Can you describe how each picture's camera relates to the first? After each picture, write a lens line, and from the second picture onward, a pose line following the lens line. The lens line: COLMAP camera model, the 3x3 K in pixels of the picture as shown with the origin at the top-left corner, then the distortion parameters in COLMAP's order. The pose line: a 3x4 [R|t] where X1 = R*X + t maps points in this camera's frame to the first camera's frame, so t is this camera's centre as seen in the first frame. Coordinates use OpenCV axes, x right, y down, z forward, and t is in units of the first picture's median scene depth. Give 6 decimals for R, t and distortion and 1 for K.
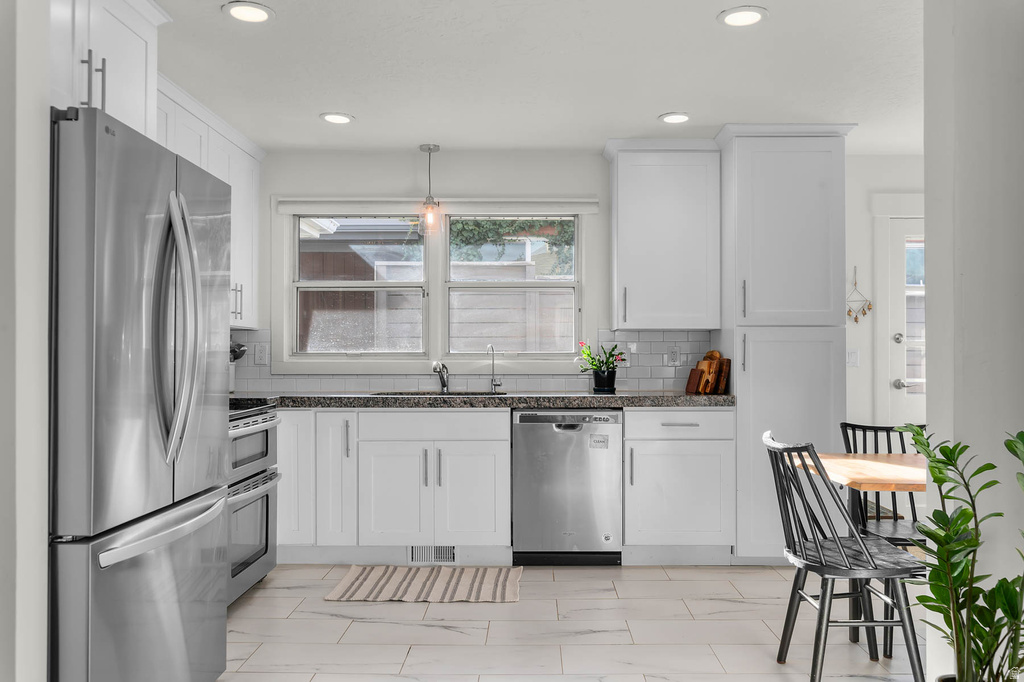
lens RADIAL K [[807.5, 0, 515.8], [0, 807.5, 350.3], [0, 0, 1]] dist [-0.011379, -0.001240]
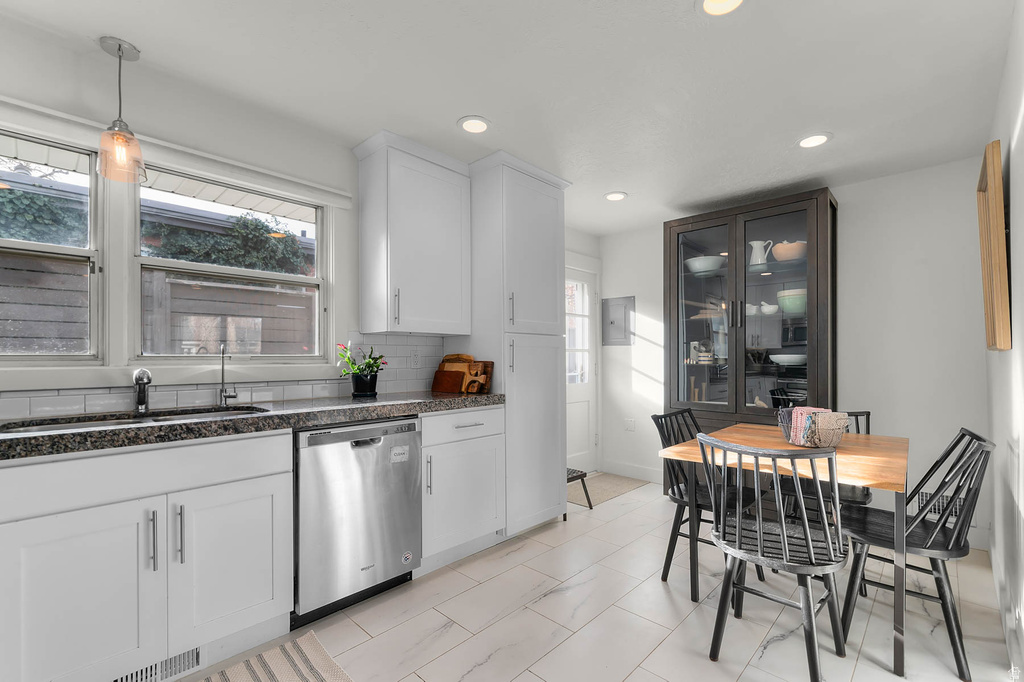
lens RADIAL K [[448.7, 0, 513.7], [0, 448.7, 357.0], [0, 0, 1]] dist [0.002209, 0.000099]
pose [[0.670298, 0.000875, 0.742091, -0.176620], [-0.004555, 0.999985, 0.002934, 0.002151], [-0.742078, -0.005347, 0.670293, 0.545390]]
